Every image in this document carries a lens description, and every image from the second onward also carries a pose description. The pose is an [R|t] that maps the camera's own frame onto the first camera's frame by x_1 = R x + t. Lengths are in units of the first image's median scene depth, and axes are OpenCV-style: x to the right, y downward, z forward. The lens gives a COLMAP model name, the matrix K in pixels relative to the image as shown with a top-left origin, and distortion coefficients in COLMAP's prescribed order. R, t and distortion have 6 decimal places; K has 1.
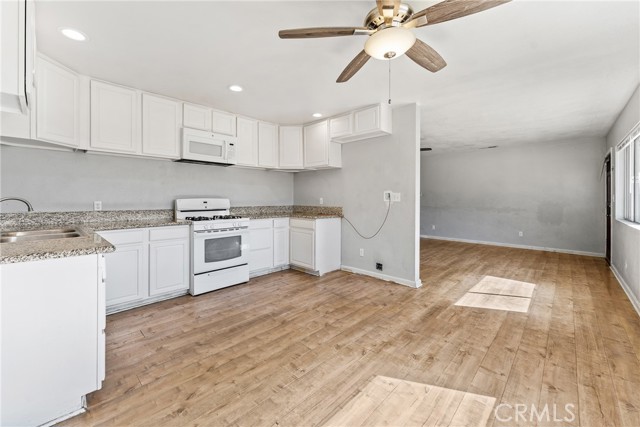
lens RADIAL K [[258.1, 0, 318.2], [0, 258.1, 197.6], [0, 0, 1]] dist [-0.000480, 0.000050]
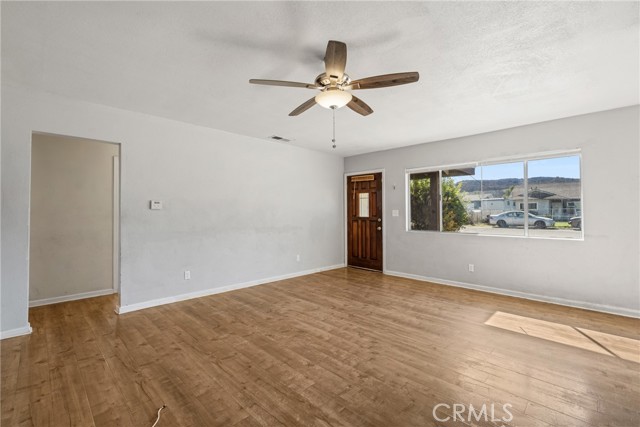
lens RADIAL K [[282.2, 0, 320.0], [0, 282.2, 213.5], [0, 0, 1]] dist [0.000355, 0.000036]
pose [[0.016338, -0.004335, 0.999857, -0.194000], [-0.001496, 0.999989, 0.004360, 0.001483], [-0.999865, -0.001567, 0.016331, 2.319100]]
